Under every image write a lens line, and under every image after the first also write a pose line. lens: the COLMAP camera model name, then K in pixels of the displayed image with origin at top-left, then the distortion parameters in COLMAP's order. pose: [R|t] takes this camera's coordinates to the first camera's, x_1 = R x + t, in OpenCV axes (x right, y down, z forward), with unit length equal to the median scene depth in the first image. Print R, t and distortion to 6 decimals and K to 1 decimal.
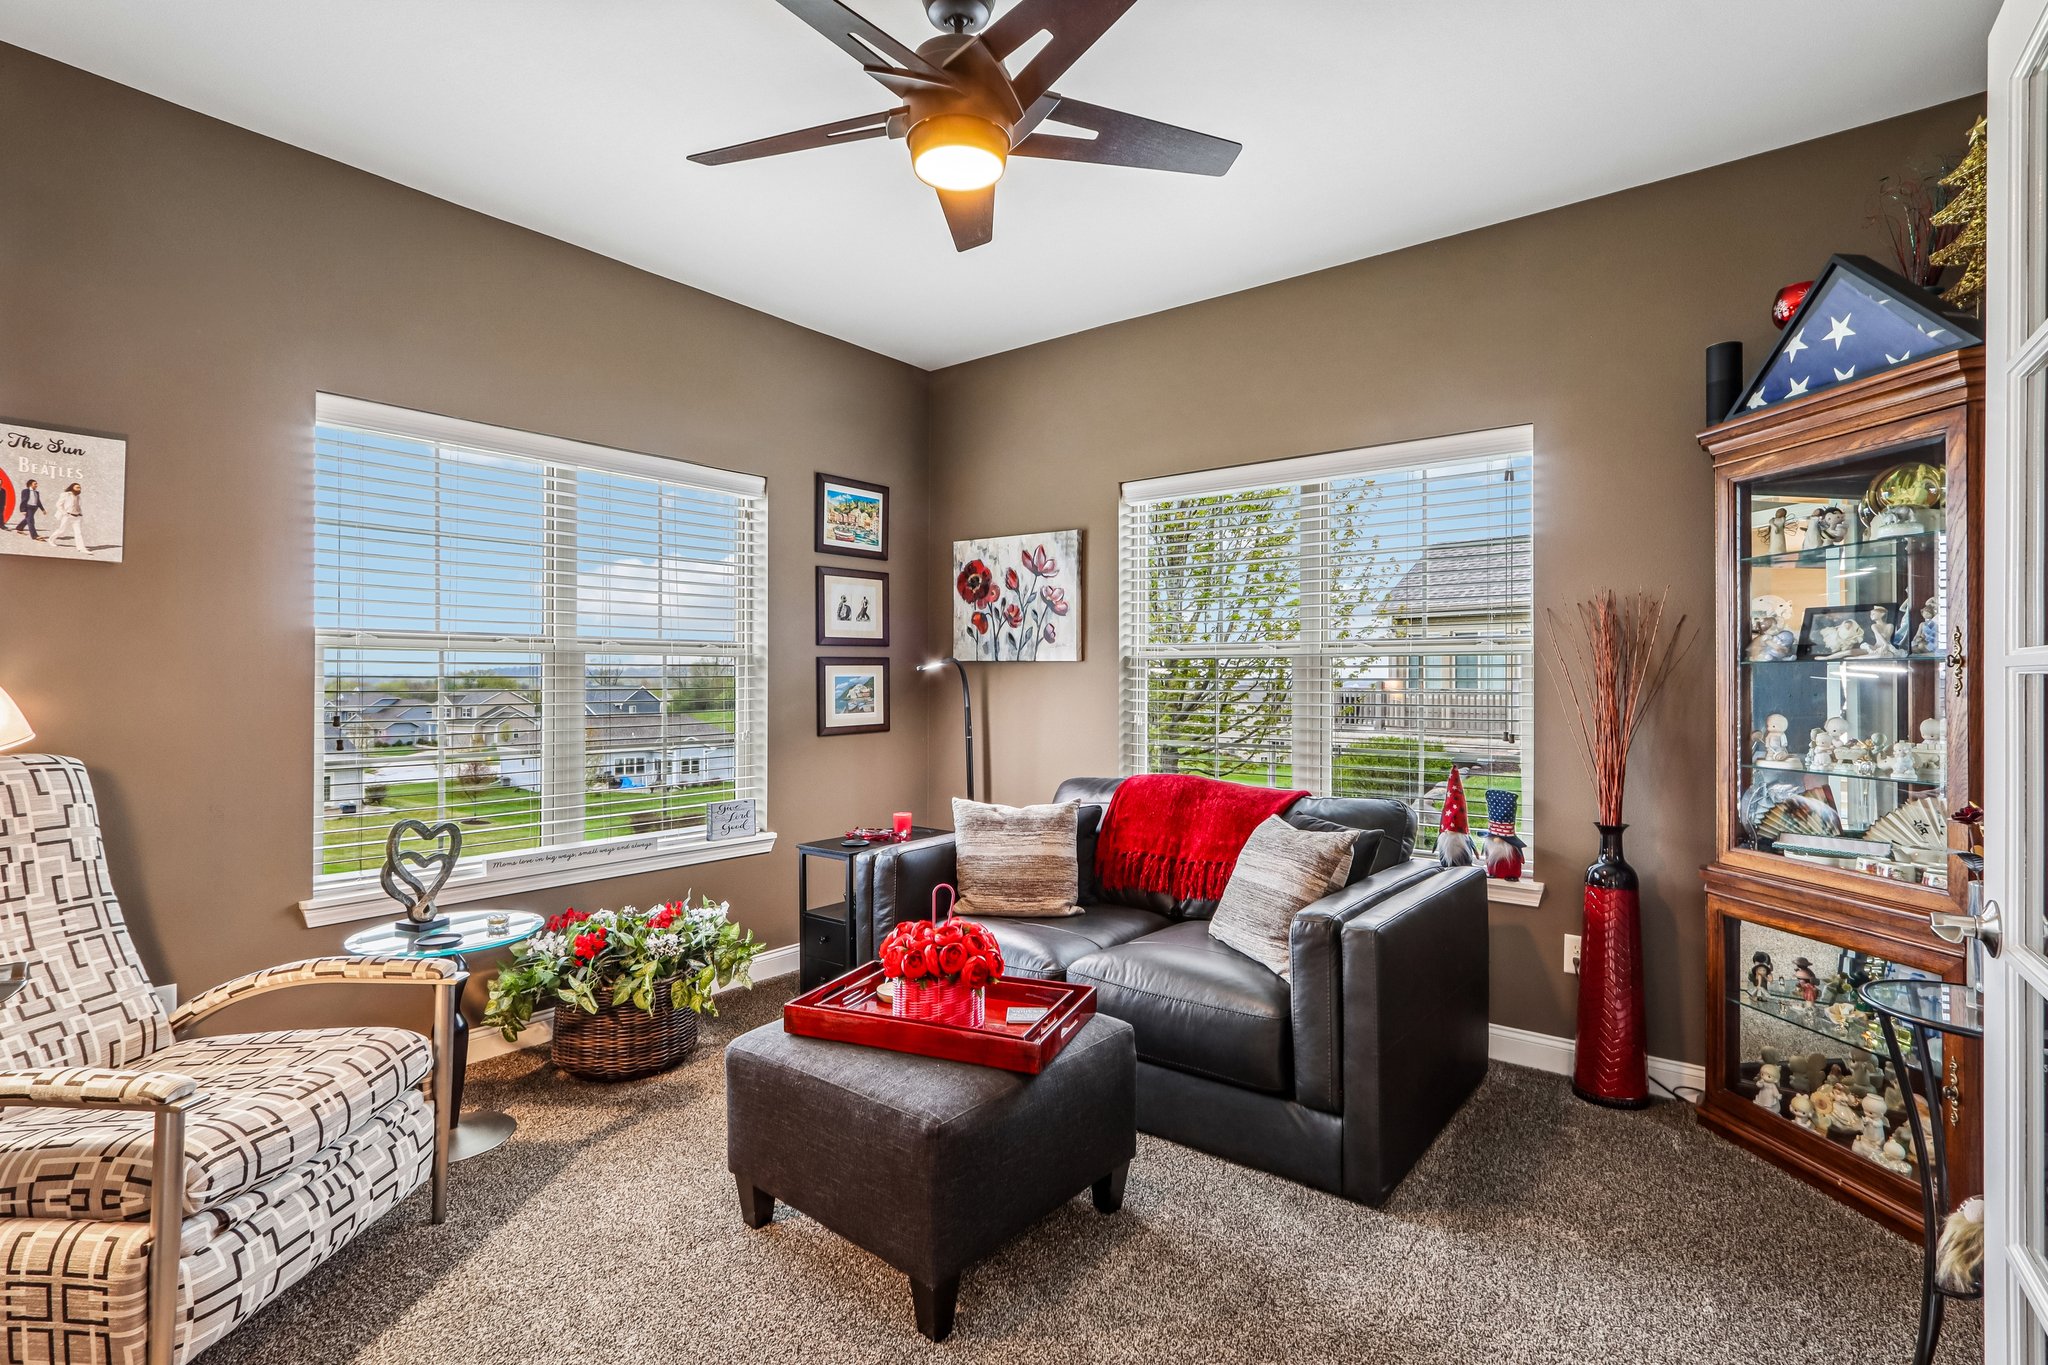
lens RADIAL K [[986.9, 0, 1014.0], [0, 986.9, 675.7], [0, 0, 1]] dist [-0.010735, 0.009145]
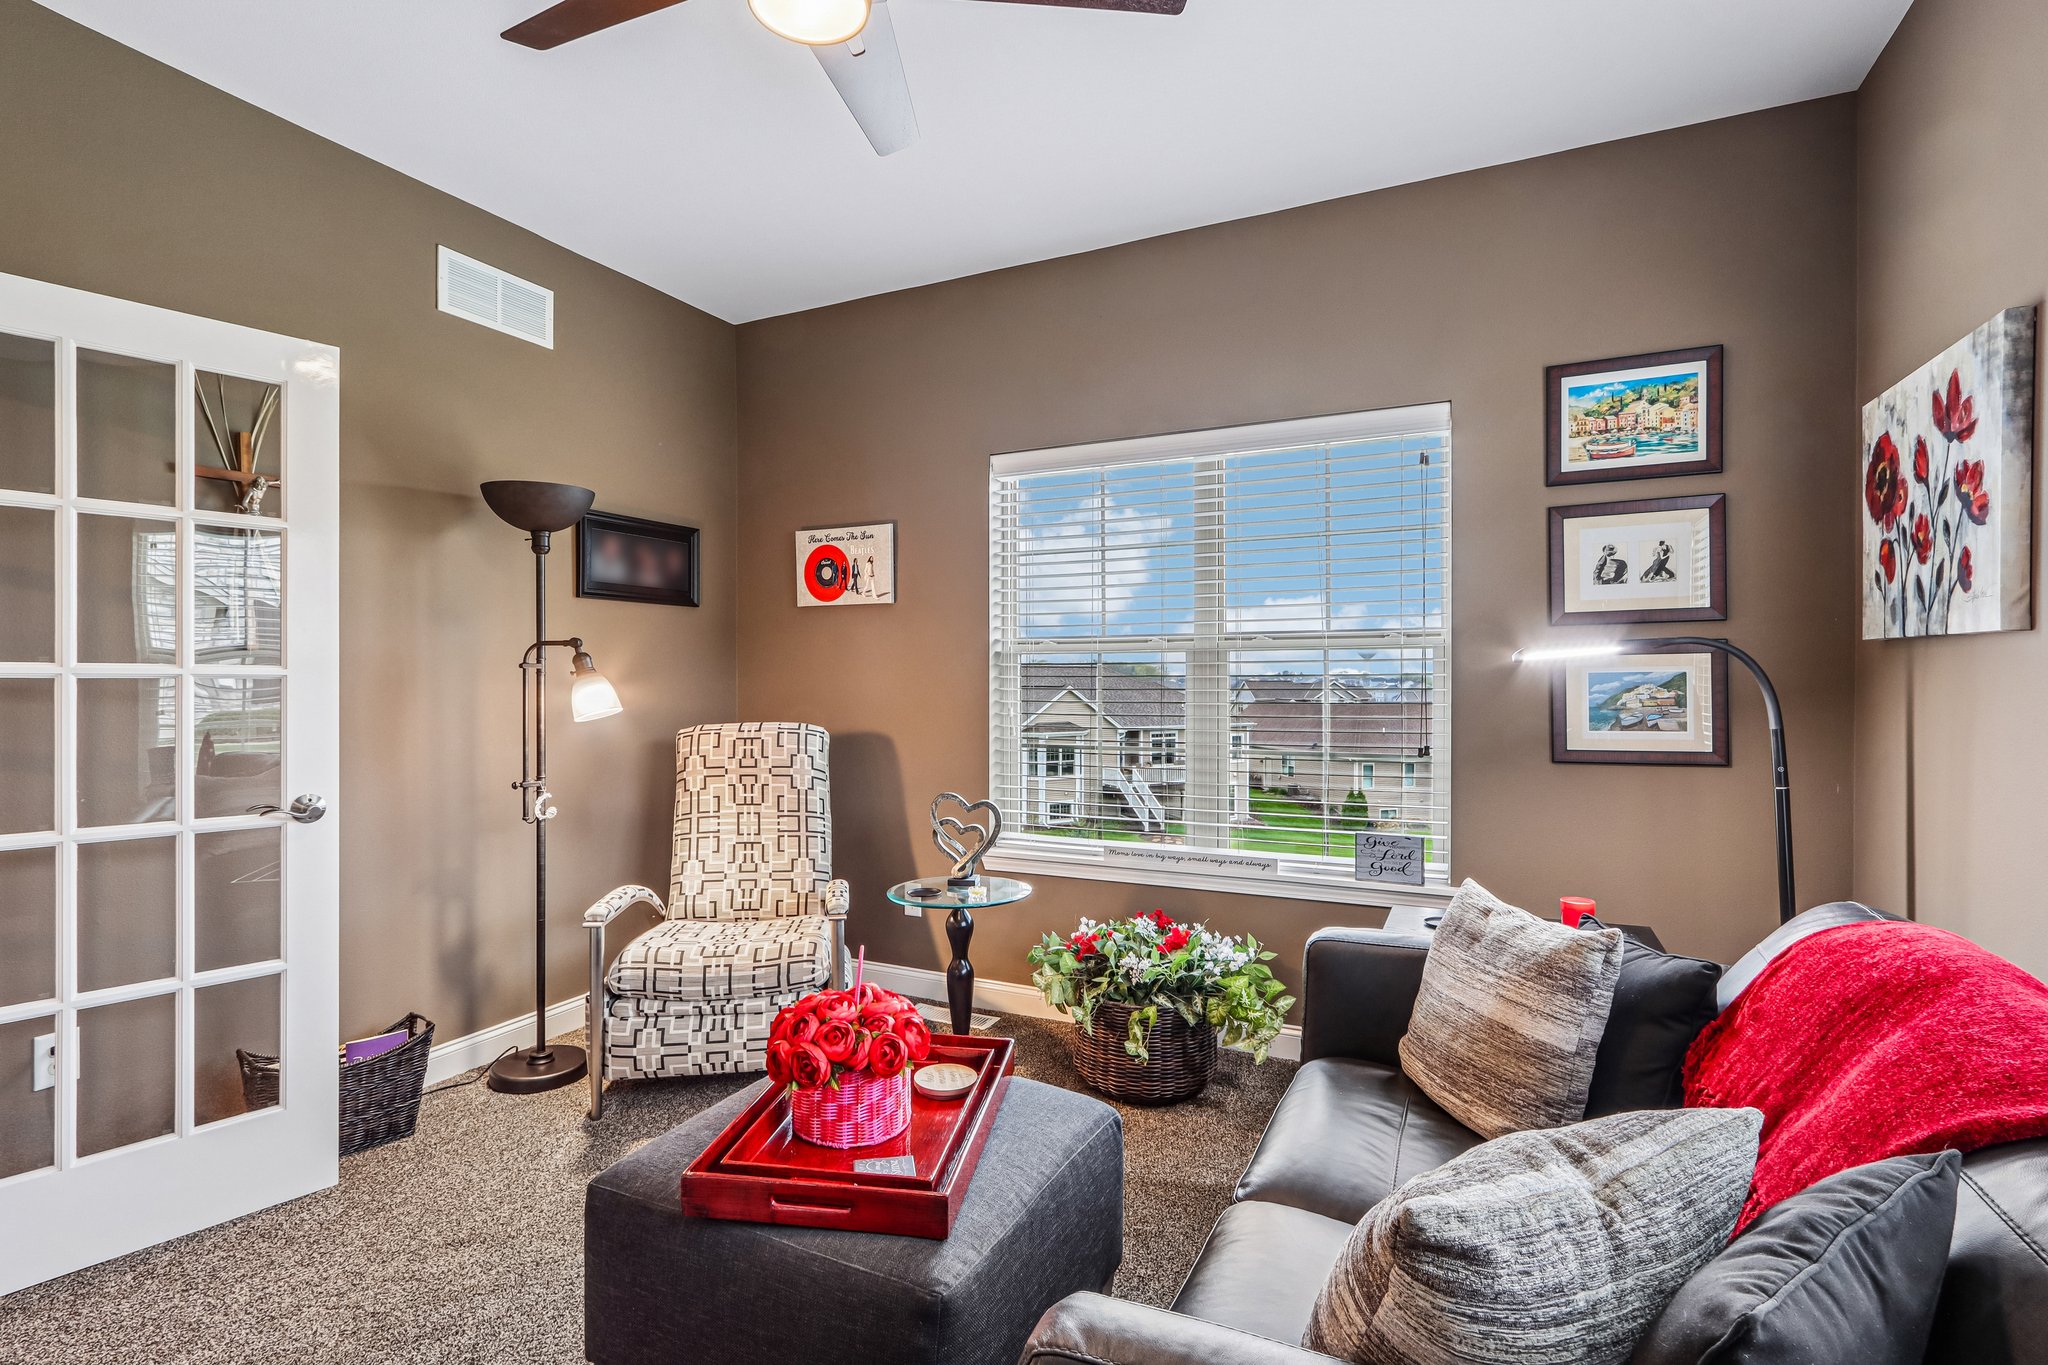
lens RADIAL K [[986.9, 0, 1014.0], [0, 986.9, 675.7], [0, 0, 1]] dist [-0.010735, 0.009145]
pose [[0.209739, -0.002709, -0.977754, 0.373702], [0.006905, 0.999975, -0.001289, 0.001171], [0.977733, -0.006481, 0.209752, 0.502915]]
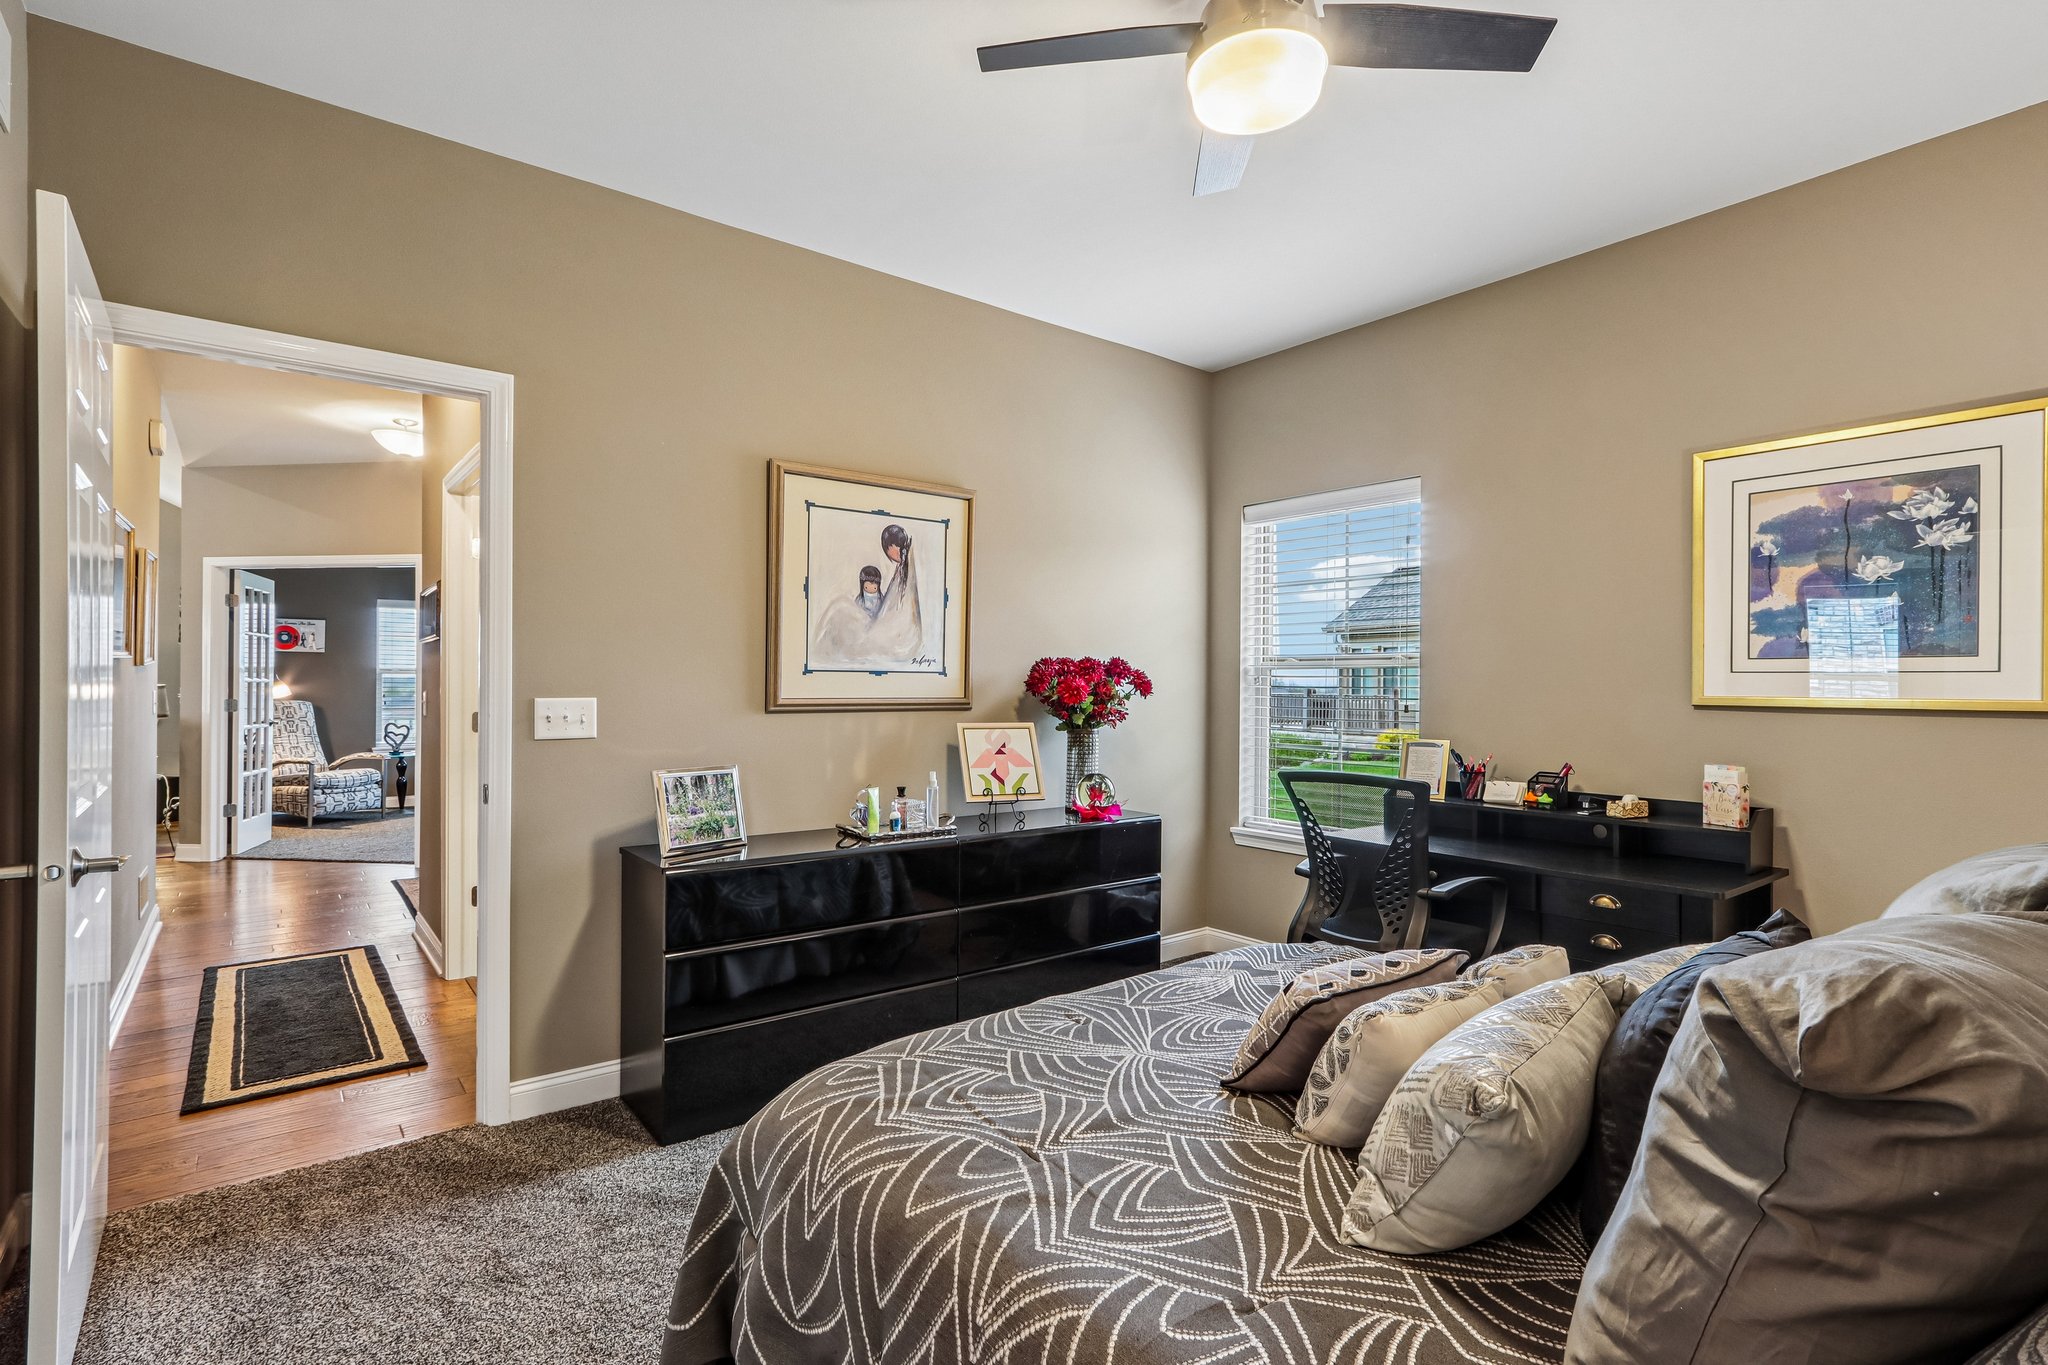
lens RADIAL K [[980.6, 0, 1024.0], [0, 980.6, 682.5], [0, 0, 1]] dist [-0.017905, 0.008082]
pose [[0.973557, 0.003866, -0.228410, 1.485315], [-0.004464, 0.999988, -0.002102, -0.000919], [0.228399, 0.003066, 0.973563, -1.174749]]
